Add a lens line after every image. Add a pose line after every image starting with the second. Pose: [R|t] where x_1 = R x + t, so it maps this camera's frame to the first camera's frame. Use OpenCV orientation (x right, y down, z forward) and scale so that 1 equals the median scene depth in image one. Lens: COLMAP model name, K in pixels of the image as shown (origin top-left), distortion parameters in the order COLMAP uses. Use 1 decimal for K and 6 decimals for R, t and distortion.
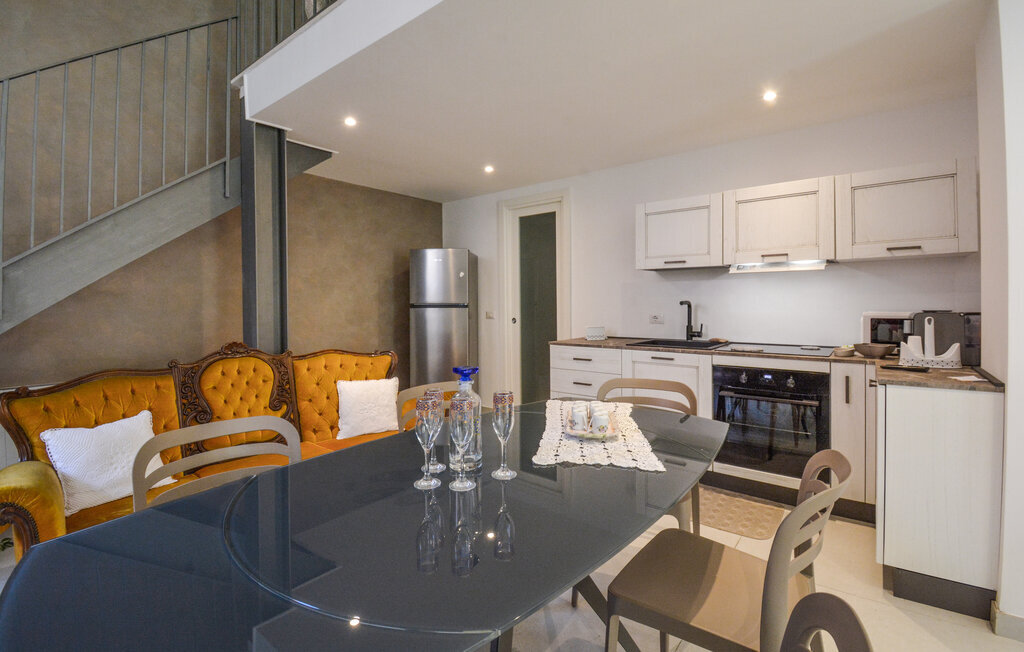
lens RADIAL K [[462.4, 0, 534.3], [0, 462.4, 301.2], [0, 0, 1]] dist [-0.020546, -0.000672]
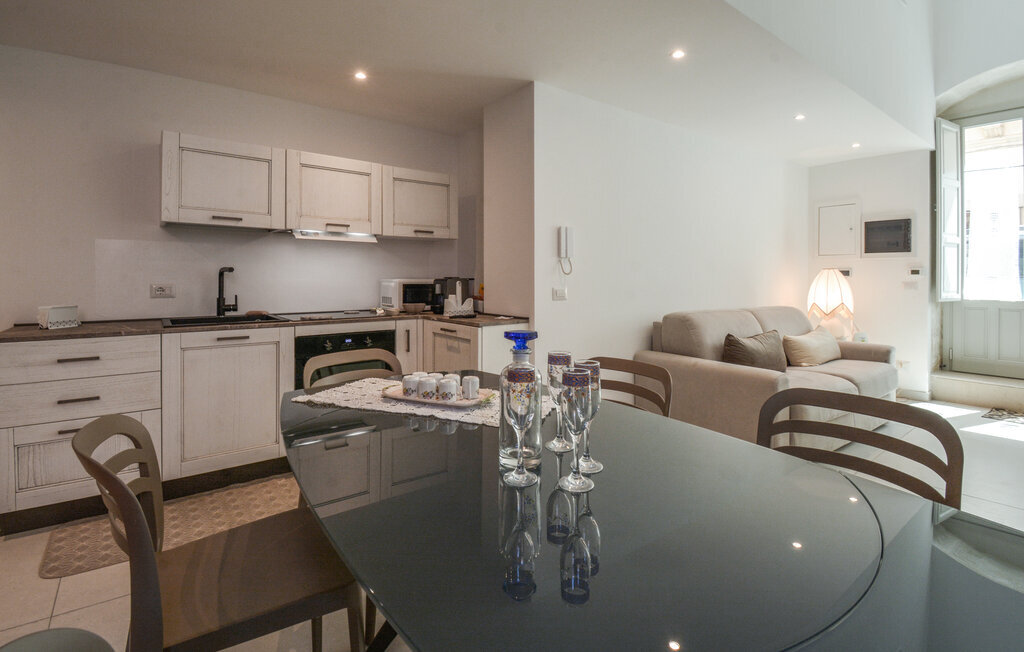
lens RADIAL K [[462.4, 0, 510.1], [0, 462.4, 282.1], [0, 0, 1]] dist [-0.020546, -0.000672]
pose [[0.224283, -0.003816, 0.974517, -0.386731], [-0.007206, 0.999958, 0.005575, 0.019632], [-0.974497, -0.008273, 0.224246, 0.361126]]
